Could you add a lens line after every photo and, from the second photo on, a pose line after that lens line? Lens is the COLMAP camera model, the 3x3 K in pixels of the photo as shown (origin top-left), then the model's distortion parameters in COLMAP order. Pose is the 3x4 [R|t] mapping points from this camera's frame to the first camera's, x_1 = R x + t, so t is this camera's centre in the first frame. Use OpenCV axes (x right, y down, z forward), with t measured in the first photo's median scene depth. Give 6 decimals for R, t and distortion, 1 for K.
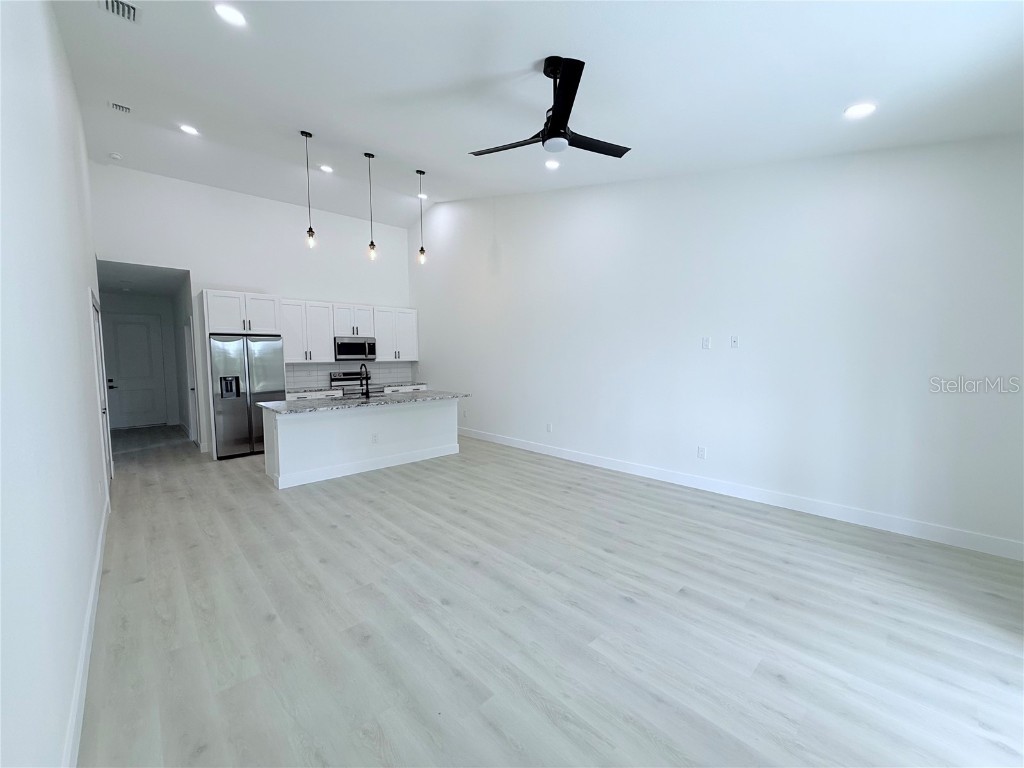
lens RADIAL K [[407.8, 0, 512.0], [0, 407.8, 384.0], [0, 0, 1]] dist [0.000875, -0.000028]
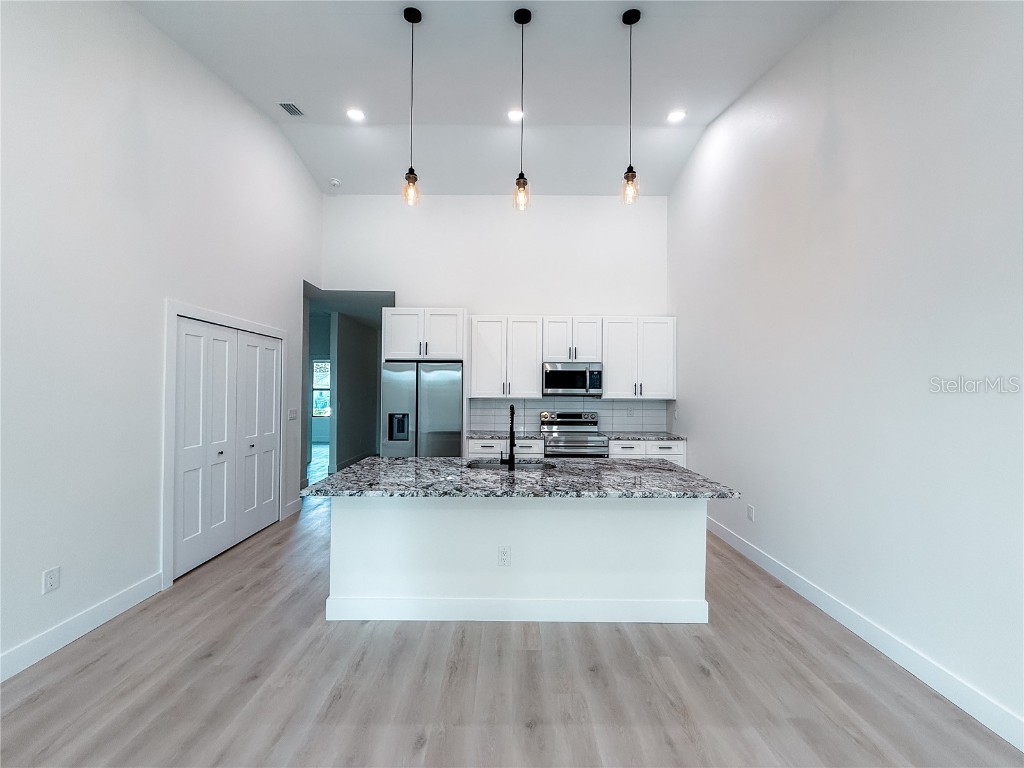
lens RADIAL K [[407.8, 0, 512.0], [0, 407.8, 384.0], [0, 0, 1]] dist [0.000875, -0.000028]
pose [[0.733015, 0.005892, -0.680187, 0.005844], [-0.061310, 0.996465, -0.057440, -0.040104], [0.677444, 0.083806, 0.730785, 0.521926]]
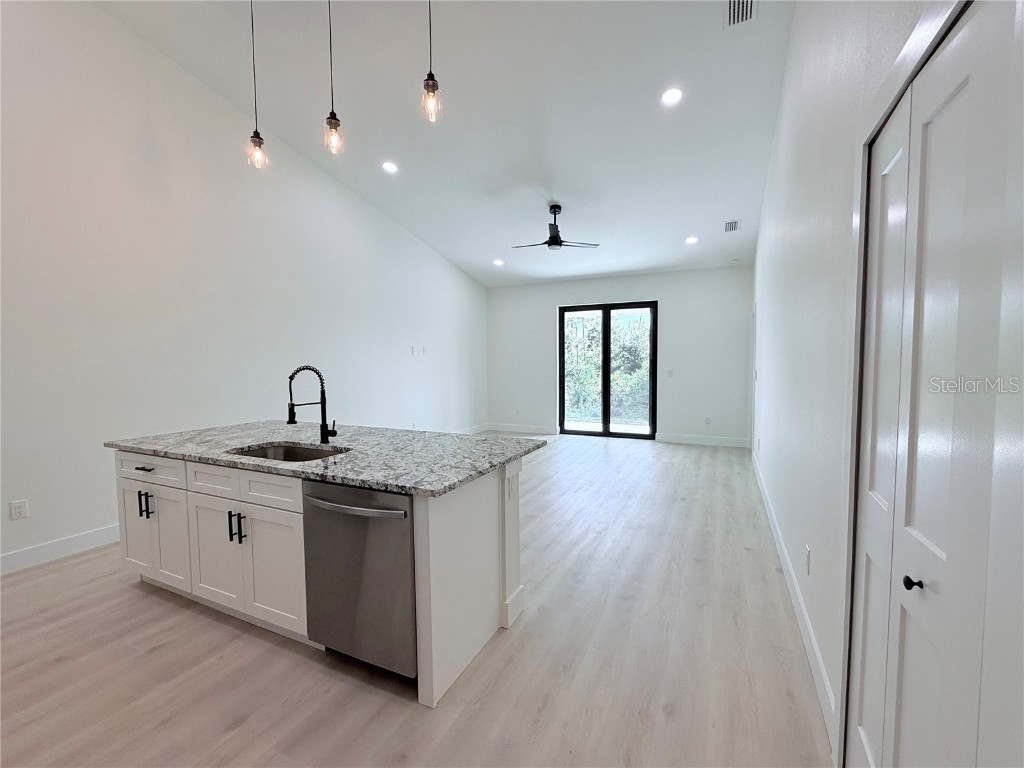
lens RADIAL K [[442.0, 0, 512.0], [0, 442.0, 384.0], [0, 0, 1]] dist [0.000518, 0.000015]
pose [[-0.361344, -0.036842, 0.931704, -0.756555], [0.078923, 0.994425, 0.069931, -0.040276], [-0.929086, 0.098802, -0.356422, 0.839853]]
